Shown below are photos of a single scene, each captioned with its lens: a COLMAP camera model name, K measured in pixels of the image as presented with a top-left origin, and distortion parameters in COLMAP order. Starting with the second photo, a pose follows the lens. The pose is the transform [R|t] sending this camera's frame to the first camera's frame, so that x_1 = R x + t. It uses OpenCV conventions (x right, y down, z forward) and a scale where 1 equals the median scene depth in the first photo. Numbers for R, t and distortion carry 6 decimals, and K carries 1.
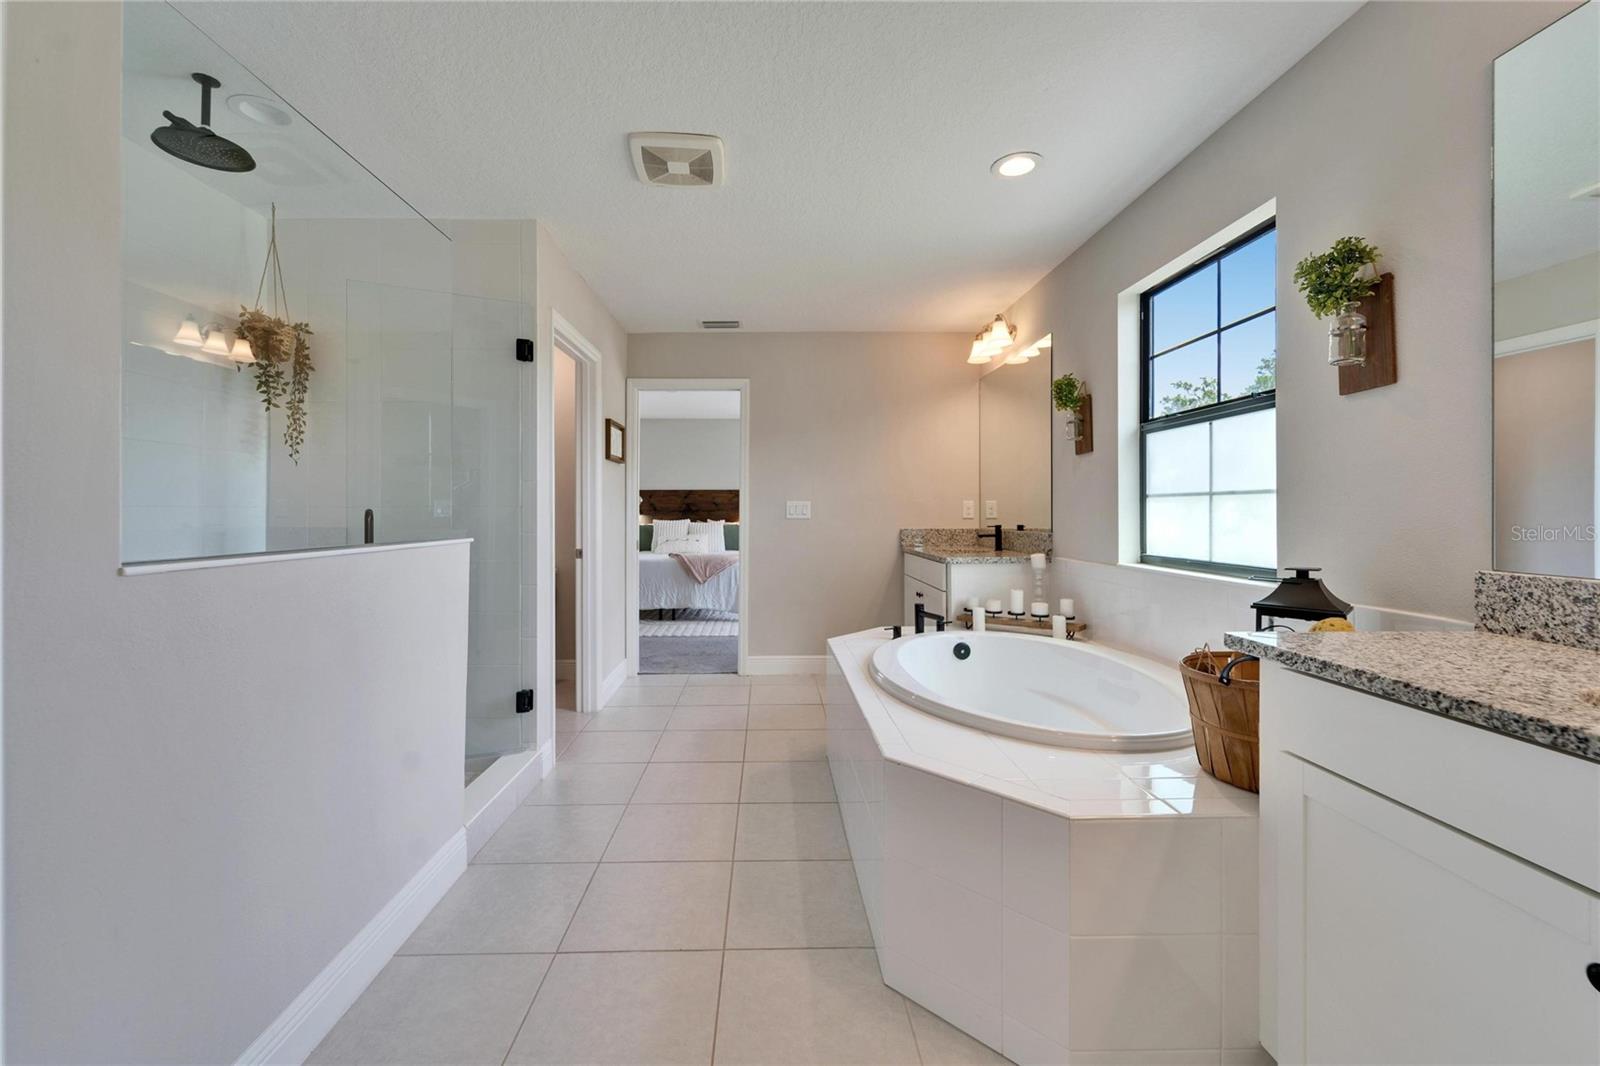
lens RADIAL K [[663.5, 0, 790.1], [0, 663.5, 520.7], [0, 0, 1]] dist [0.004414, -0.000066]
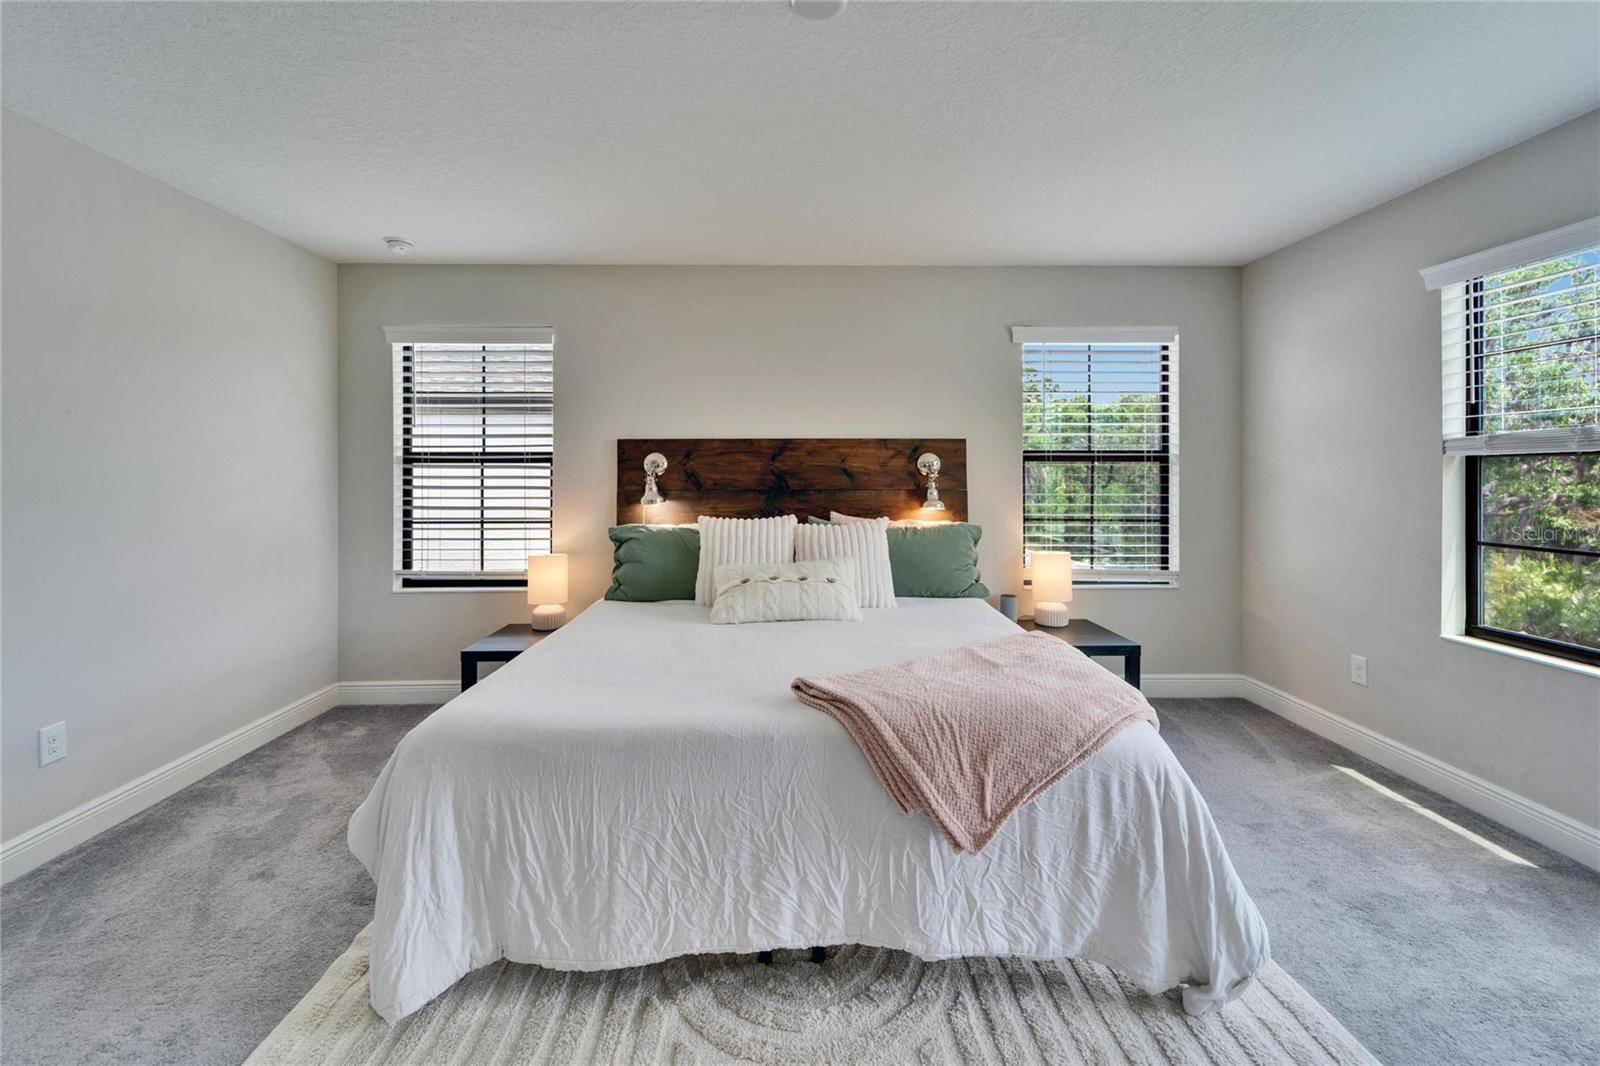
lens RADIAL K [[662.1, 0, 776.4], [0, 662.1, 468.3], [0, 0, 1]] dist [0.000753, 0.000001]
pose [[0.999512, -0.004481, -0.030916, -0.151225], [0.003615, 0.999601, -0.028007, -0.018064], [0.031029, 0.027882, 0.999130, 0.628657]]
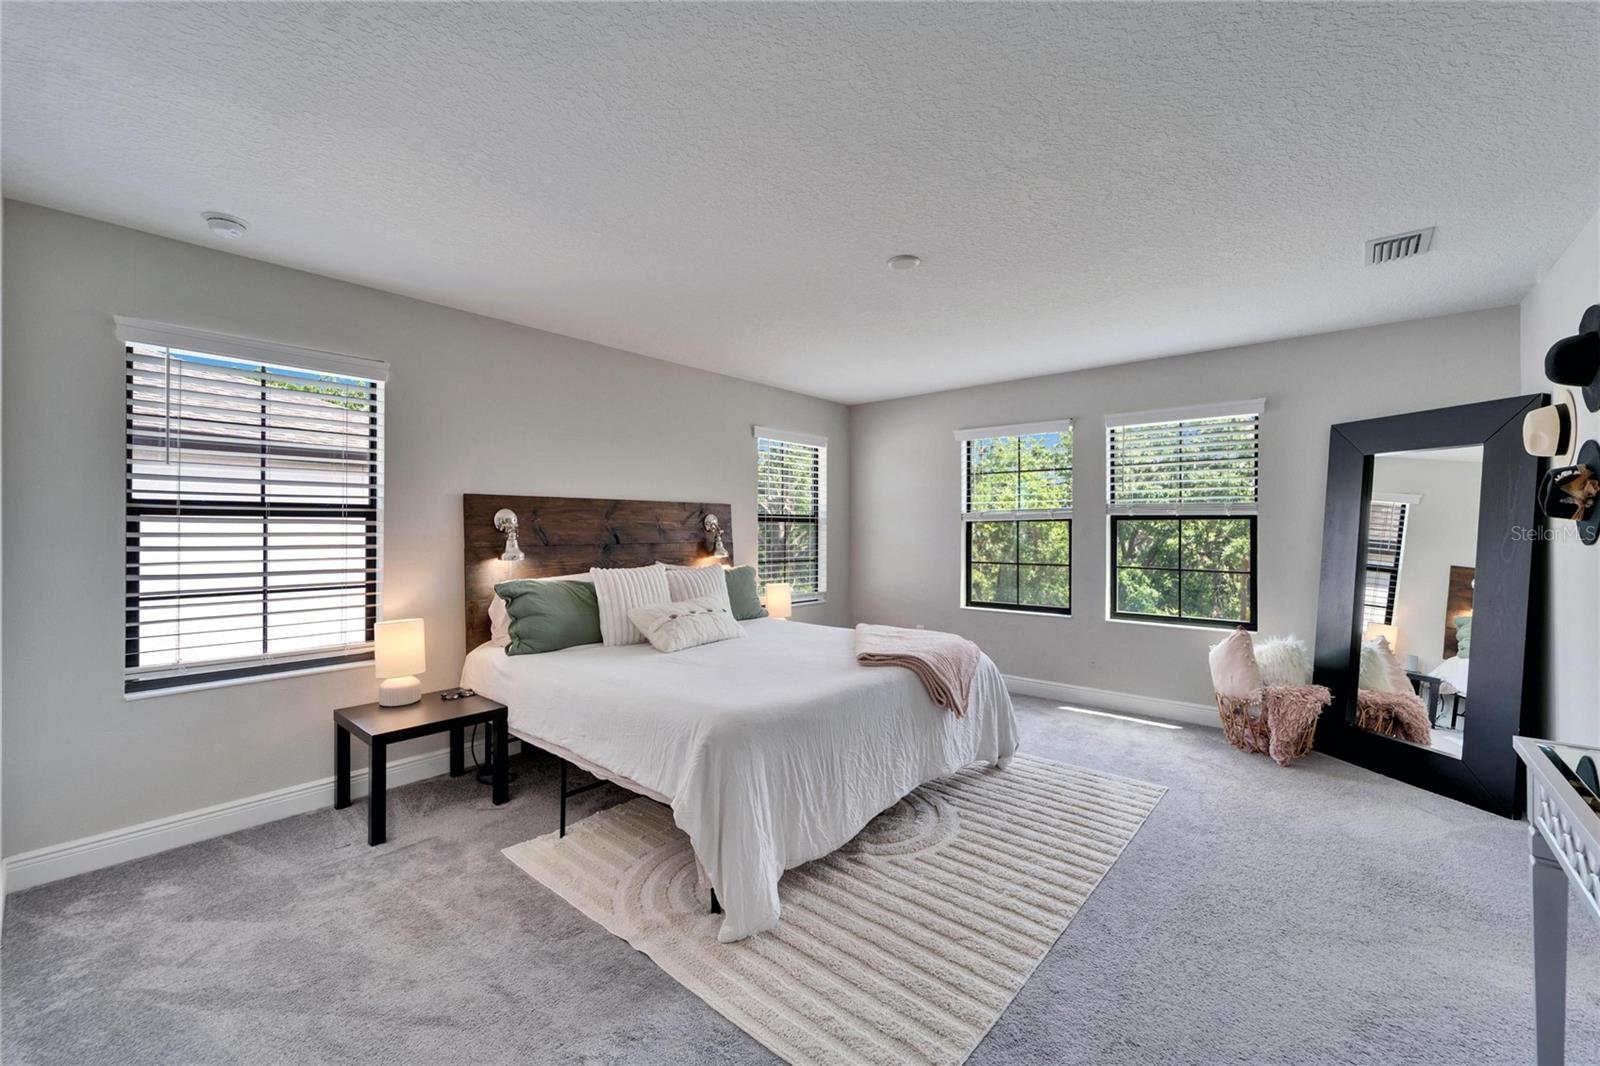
lens RADIAL K [[650.5, 0, 789.8], [0, 650.5, 519.5], [0, 0, 1]] dist [0.005448, -0.000251]
pose [[0.689794, 0.008050, 0.723960, -0.416552], [0.017228, 0.999473, -0.027529, -0.018806], [-0.723800, 0.031462, 0.689292, 0.630629]]
